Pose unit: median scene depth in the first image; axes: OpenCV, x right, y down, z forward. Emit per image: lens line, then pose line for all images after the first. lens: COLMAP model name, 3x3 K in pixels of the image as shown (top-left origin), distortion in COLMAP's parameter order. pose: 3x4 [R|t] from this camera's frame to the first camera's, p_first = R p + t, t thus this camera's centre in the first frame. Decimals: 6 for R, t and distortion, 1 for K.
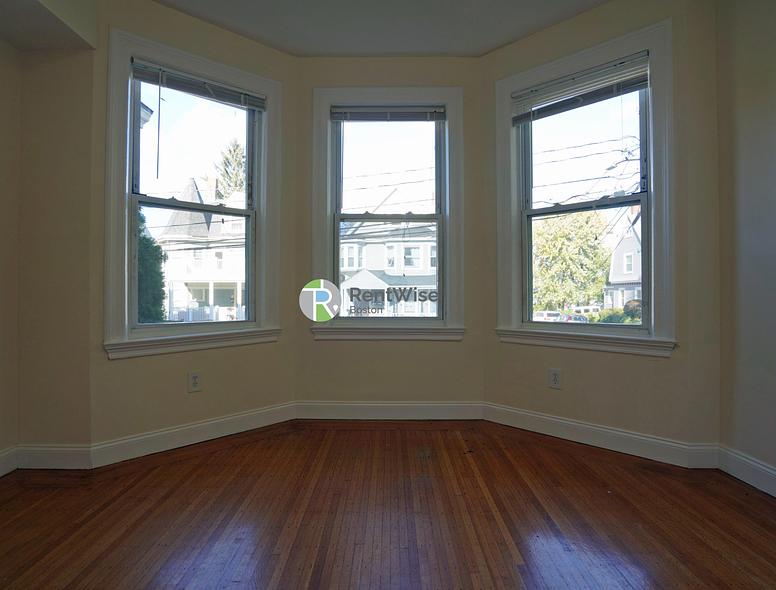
lens RADIAL K [[416.0, 0, 388.0], [0, 416.0, 295.0], [0, 0, 1]] dist [-0.060199, 0.025900]
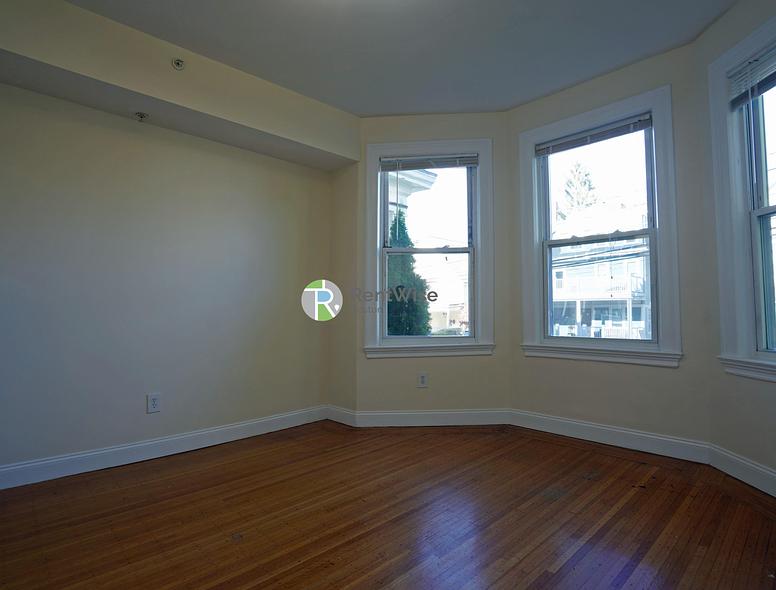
lens RADIAL K [[409.7, 0, 408.7], [0, 409.7, 297.4], [0, 0, 1]] dist [-0.053720, 0.028130]
pose [[0.729227, -0.028290, -0.683687, 0.421358], [0.001547, 0.999211, -0.039697, -0.007741], [0.684270, 0.027891, 0.728695, -0.021663]]
